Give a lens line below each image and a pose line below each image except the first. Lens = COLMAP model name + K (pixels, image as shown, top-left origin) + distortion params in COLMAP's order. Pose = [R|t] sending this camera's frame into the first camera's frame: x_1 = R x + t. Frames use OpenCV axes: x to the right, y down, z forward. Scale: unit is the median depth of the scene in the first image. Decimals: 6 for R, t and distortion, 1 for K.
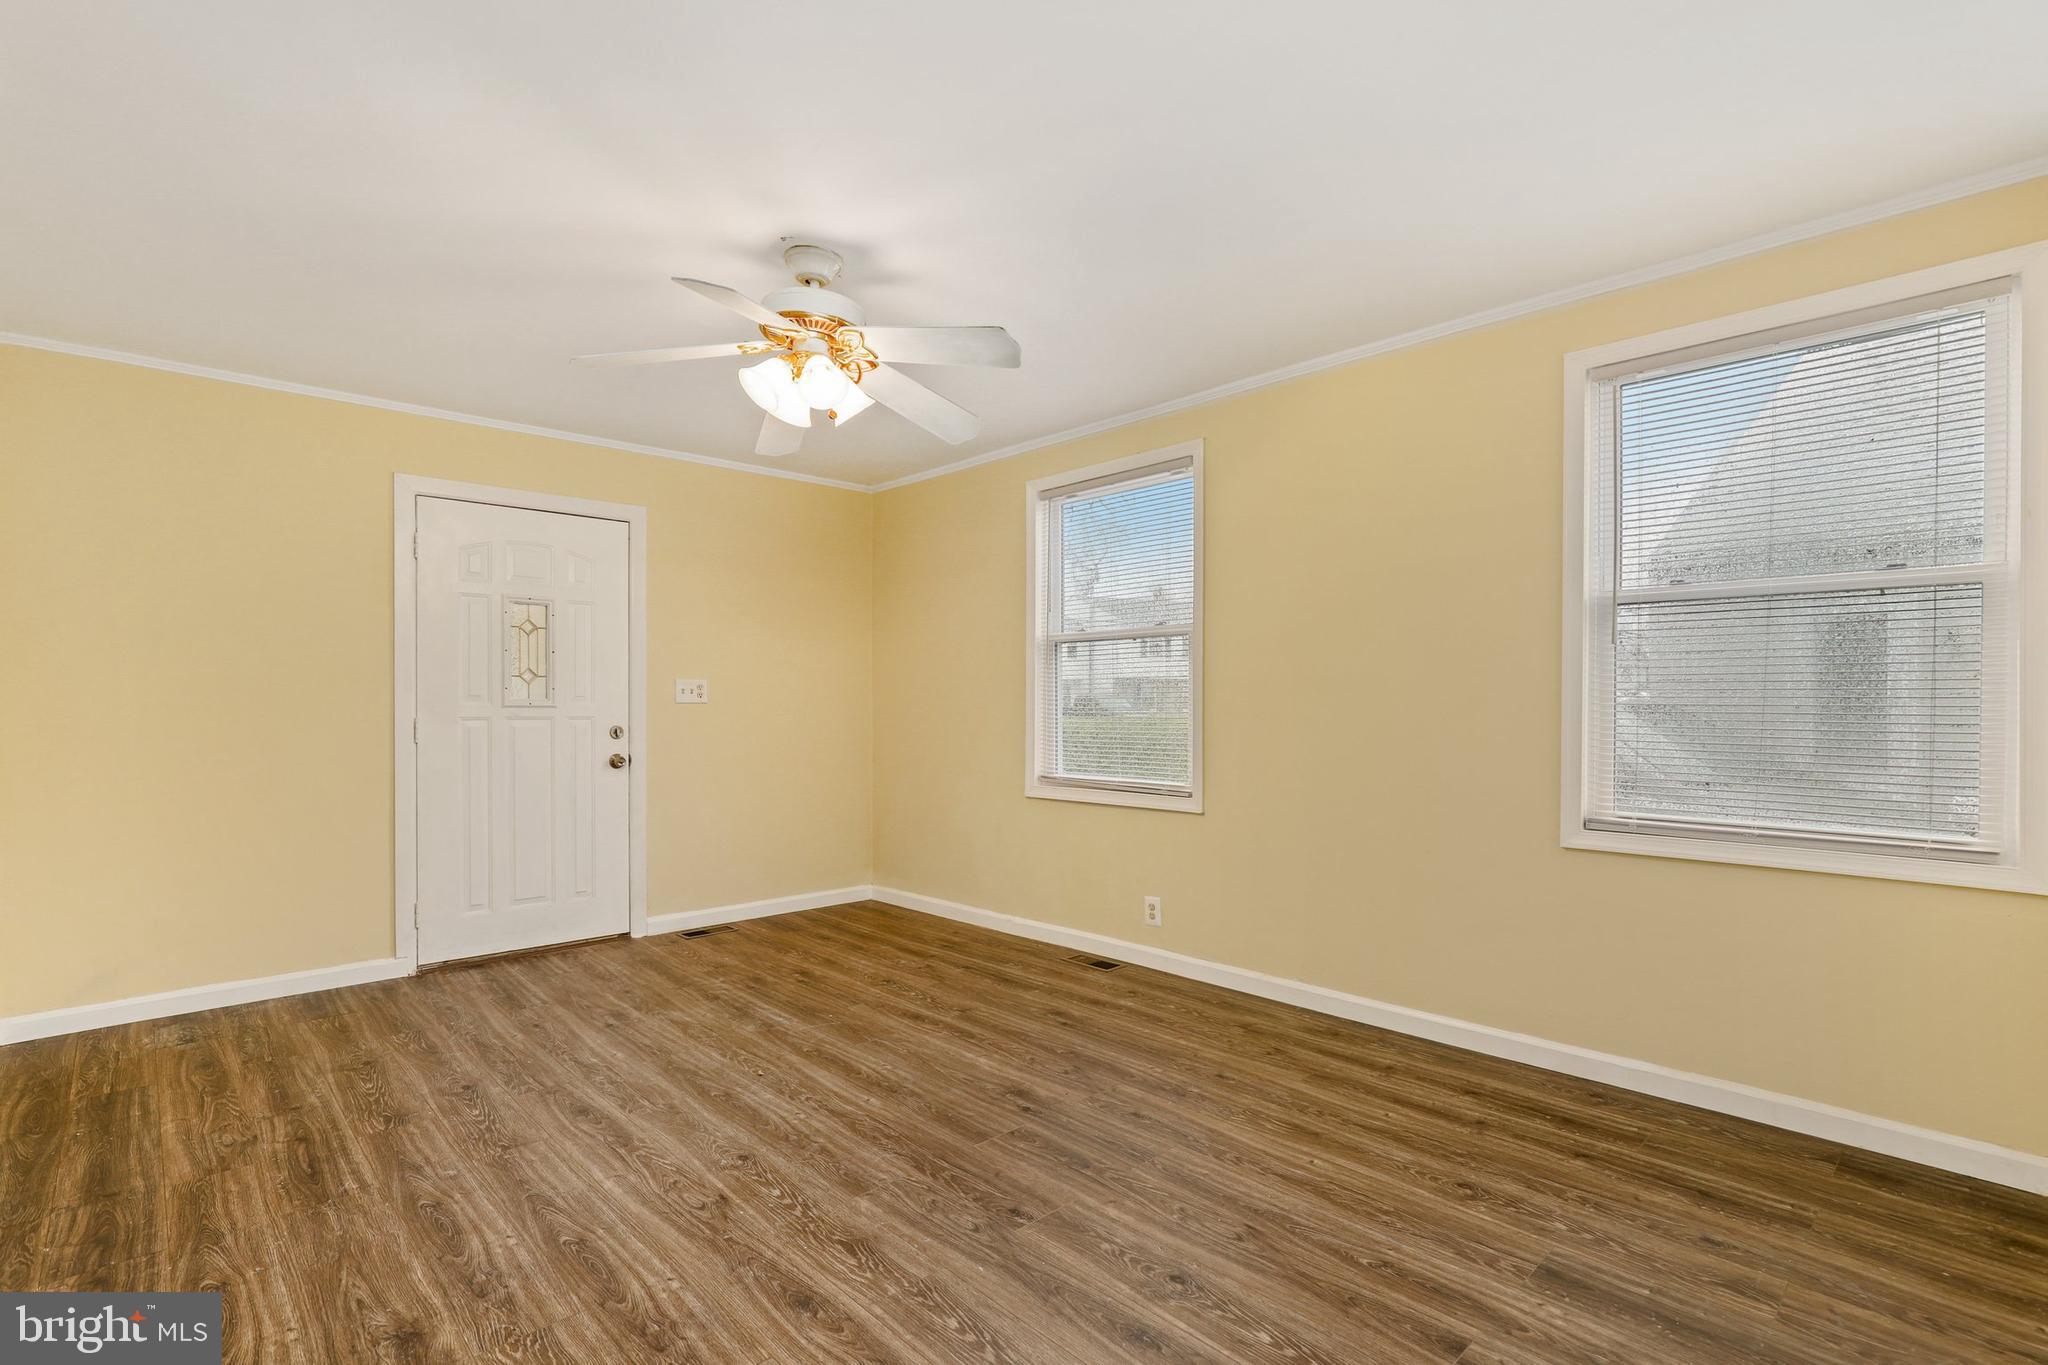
lens RADIAL K [[948.7, 0, 1030.0], [0, 948.7, 697.3], [0, 0, 1]] dist [-0.020368, 0.002178]
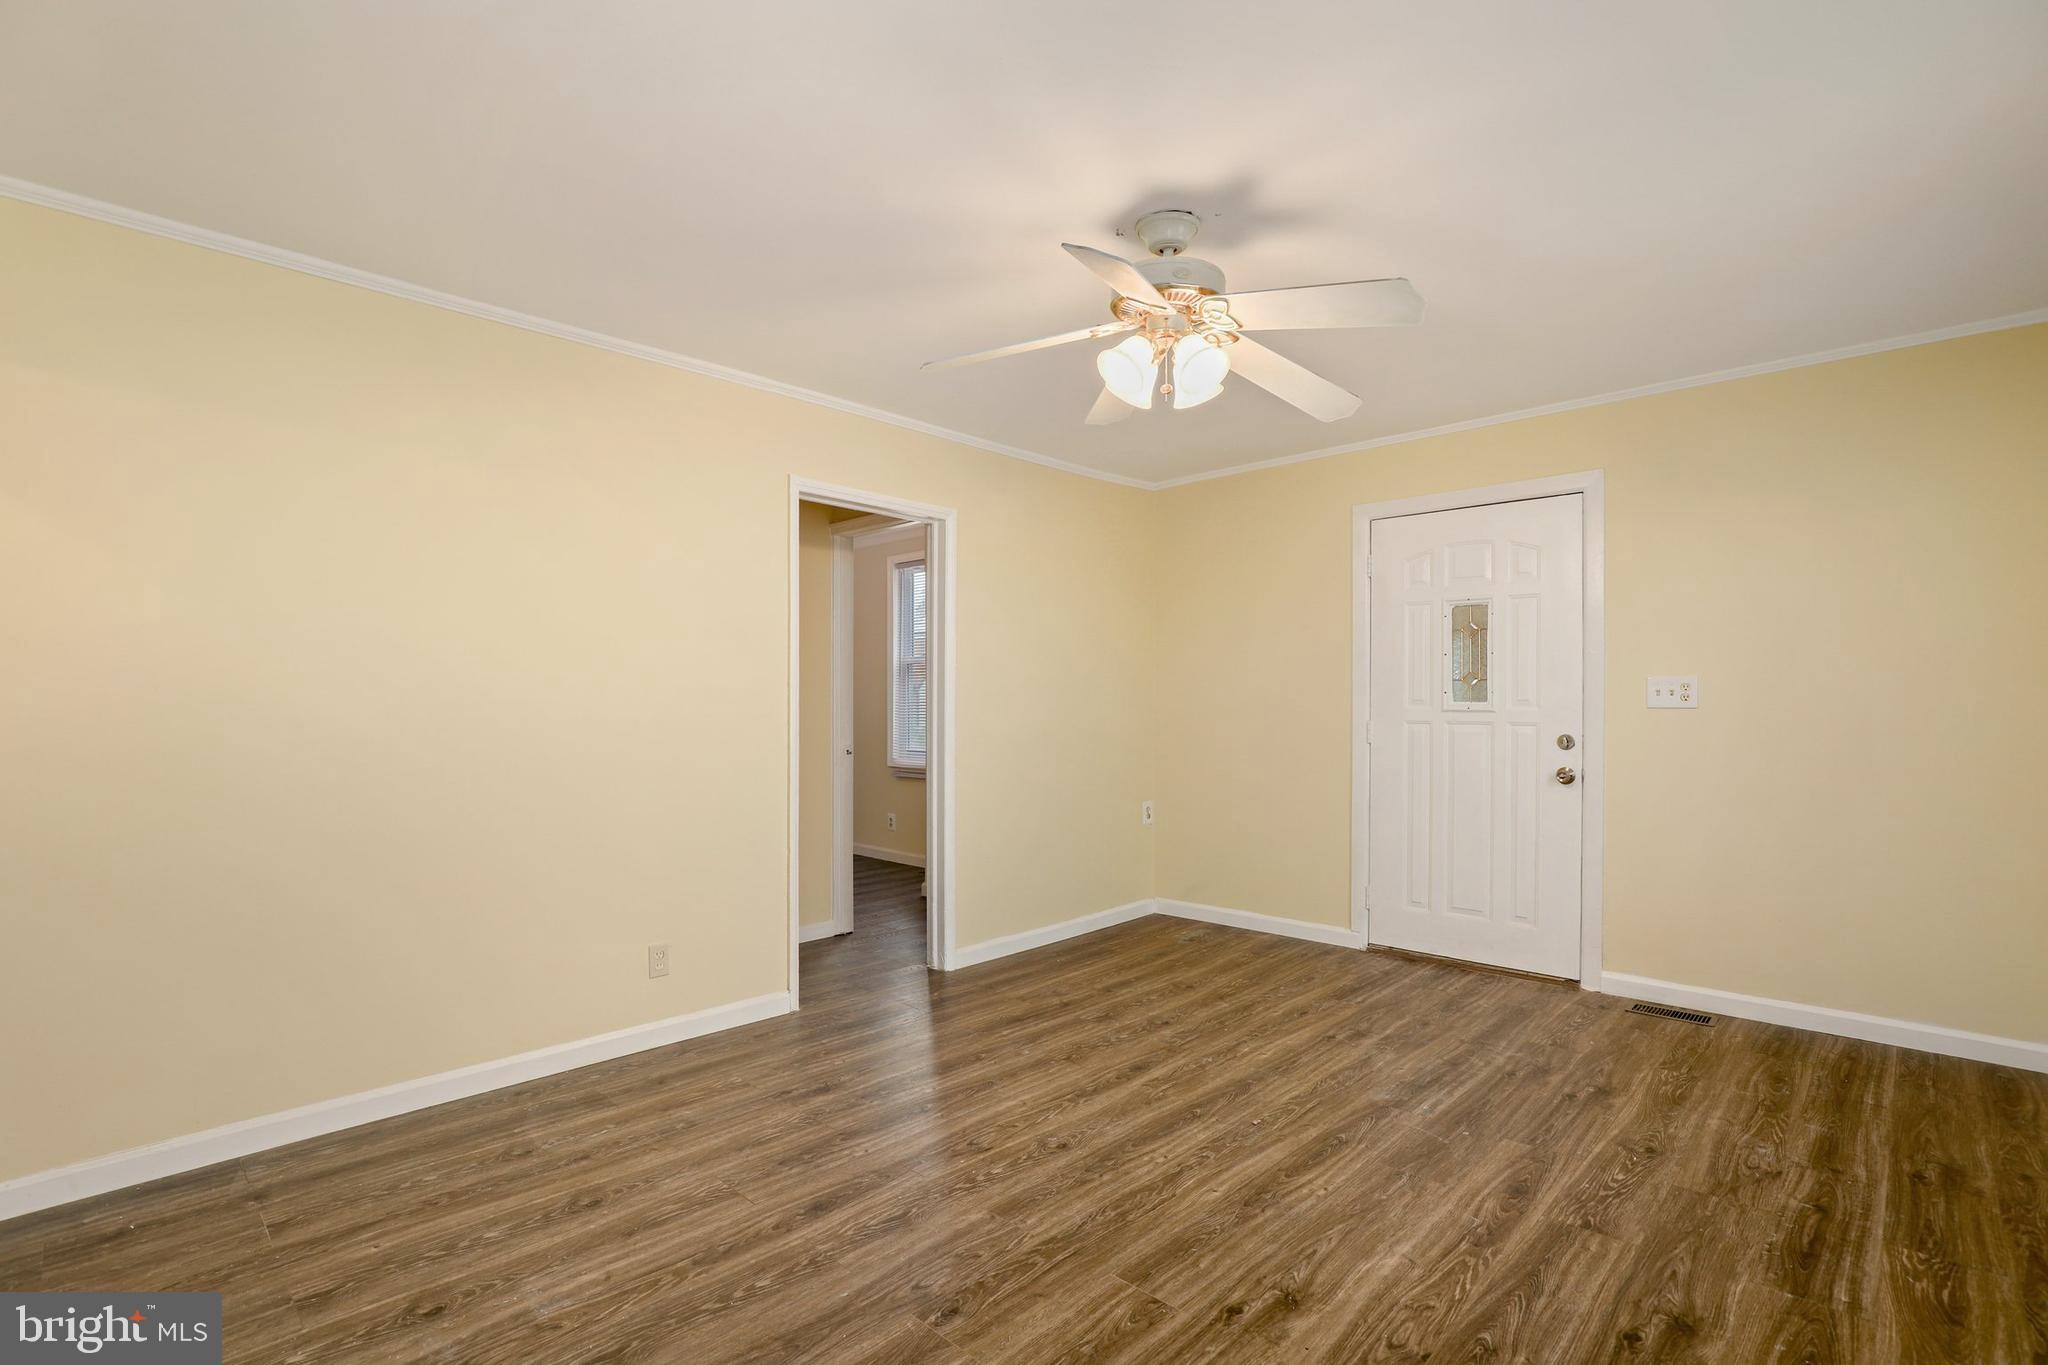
lens RADIAL K [[948.7, 0, 1041.6], [0, 948.7, 693.0], [0, 0, 1]] dist [-0.020368, 0.002178]
pose [[0.054693, -0.009846, -0.998455, 0.559099], [0.007429, 0.999928, -0.009454, -0.003993], [0.998476, -0.006900, 0.054762, 0.690317]]
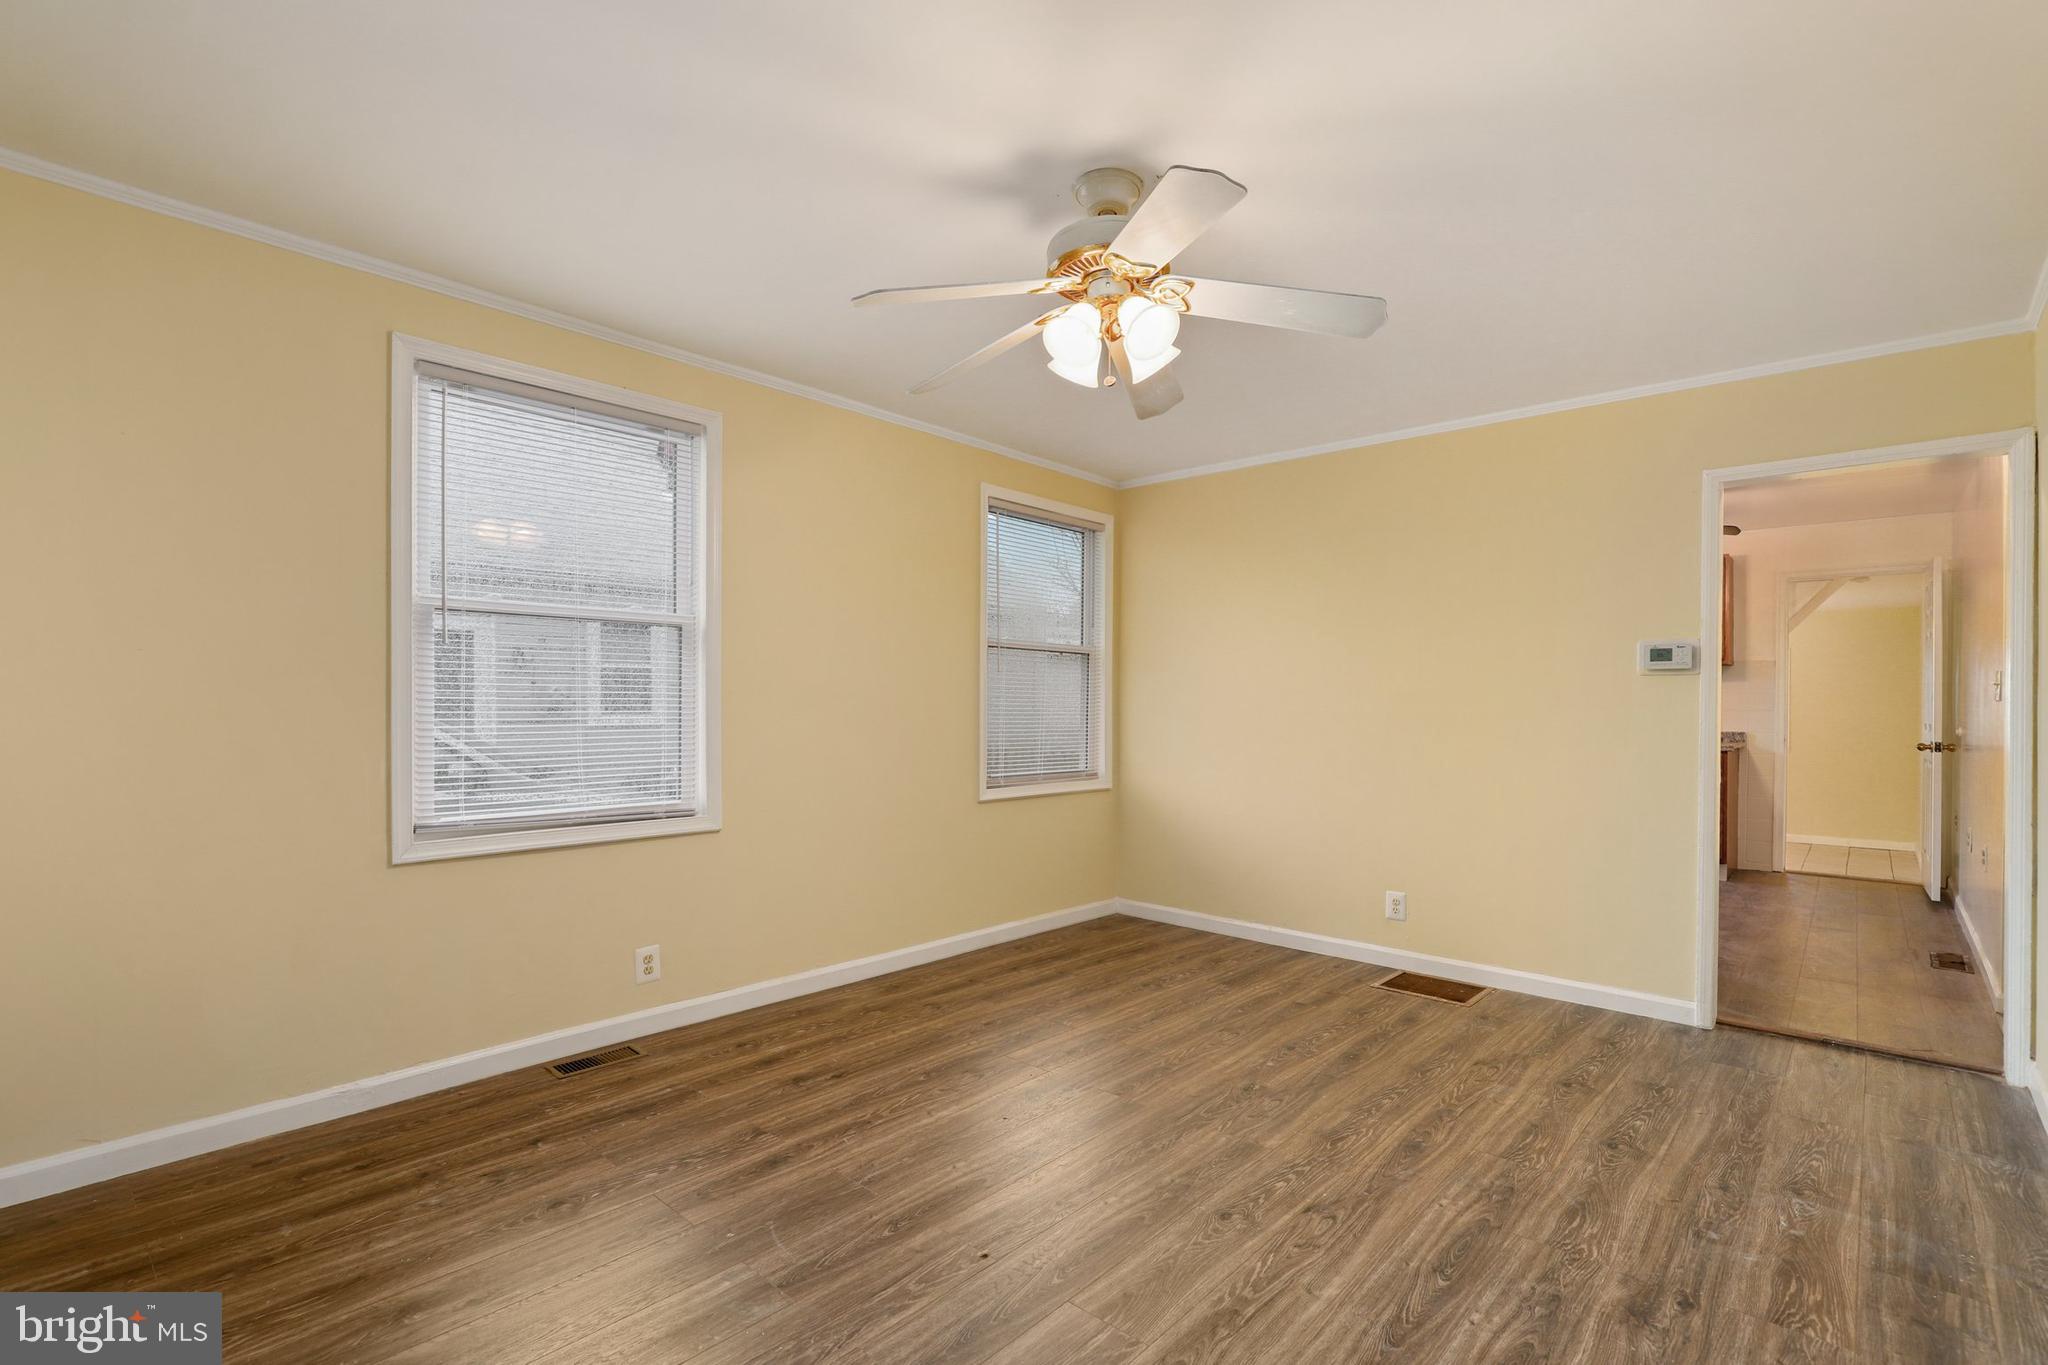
lens RADIAL K [[948.7, 0, 1014.5], [0, 948.7, 702.9], [0, 0, 1]] dist [-0.020368, 0.002178]
pose [[-0.062291, 0.003297, 0.998053, -0.891788], [-0.010586, 0.999936, -0.003964, 0.002184], [-0.998002, -0.010812, -0.062252, 0.944226]]
